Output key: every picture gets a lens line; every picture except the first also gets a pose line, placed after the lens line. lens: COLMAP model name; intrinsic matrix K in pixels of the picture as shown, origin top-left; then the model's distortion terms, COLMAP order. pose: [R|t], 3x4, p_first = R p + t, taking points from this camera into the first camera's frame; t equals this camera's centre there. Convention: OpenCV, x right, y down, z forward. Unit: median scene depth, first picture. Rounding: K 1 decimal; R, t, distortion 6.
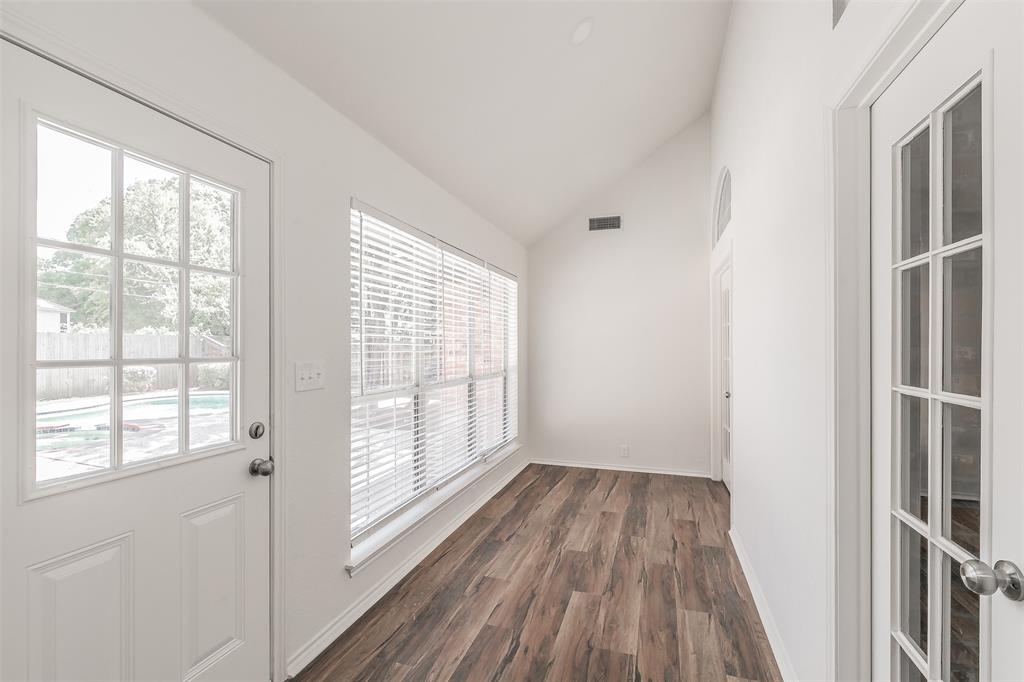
lens RADIAL K [[446.7, 0, 519.7], [0, 446.7, 346.9], [0, 0, 1]] dist [0.000865, 0.001087]
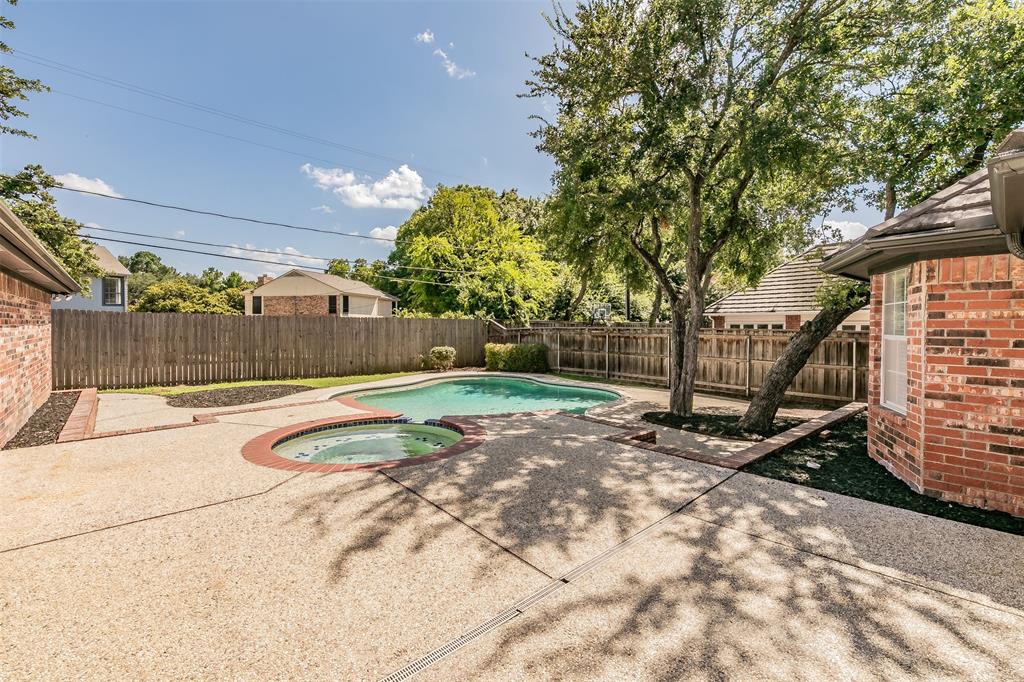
lens RADIAL K [[447.0, 0, 505.7], [0, 447.0, 340.0], [0, 0, 1]] dist [0.000678, 0.000000]
pose [[0.853520, 0.023704, -0.520521, -0.105407], [-0.009564, 0.999509, 0.029833, -0.006794], [0.520972, -0.020485, 0.853328, 0.097636]]
